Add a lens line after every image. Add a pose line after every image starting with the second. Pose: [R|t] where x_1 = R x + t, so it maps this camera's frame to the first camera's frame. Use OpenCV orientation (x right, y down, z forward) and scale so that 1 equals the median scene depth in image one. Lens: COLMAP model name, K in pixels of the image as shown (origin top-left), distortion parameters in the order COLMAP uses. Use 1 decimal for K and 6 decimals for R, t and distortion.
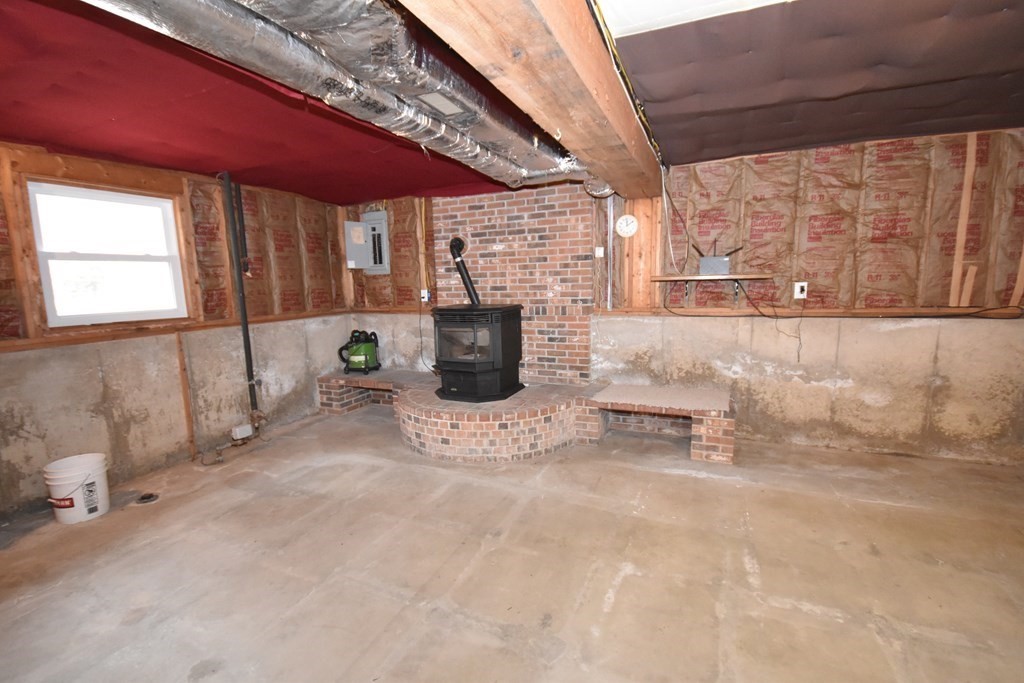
lens RADIAL K [[449.0, 0, 512.0], [0, 449.0, 335.1], [0, 0, 1]] dist [0.002484, -0.002591]
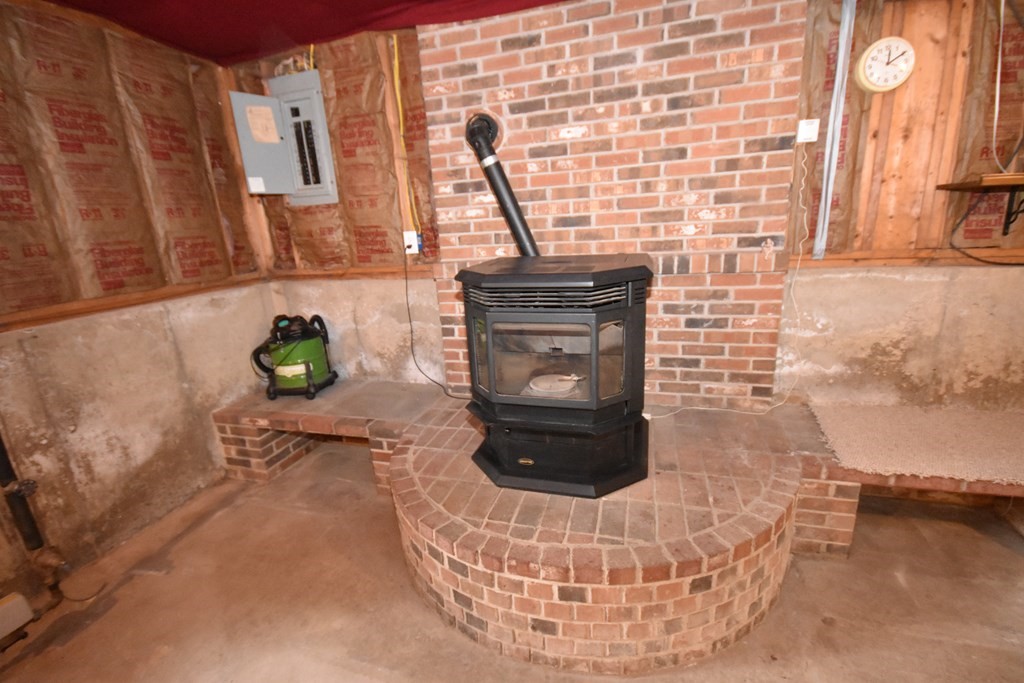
lens RADIAL K [[449.0, 0, 510.2], [0, 449.0, 339.8], [0, 0, 1]] dist [0.002484, -0.002591]
pose [[0.992843, -0.061638, 0.102290, -0.159660], [0.047442, 0.989595, 0.135833, -0.047188], [-0.109598, -0.130009, 0.985437, 0.520812]]
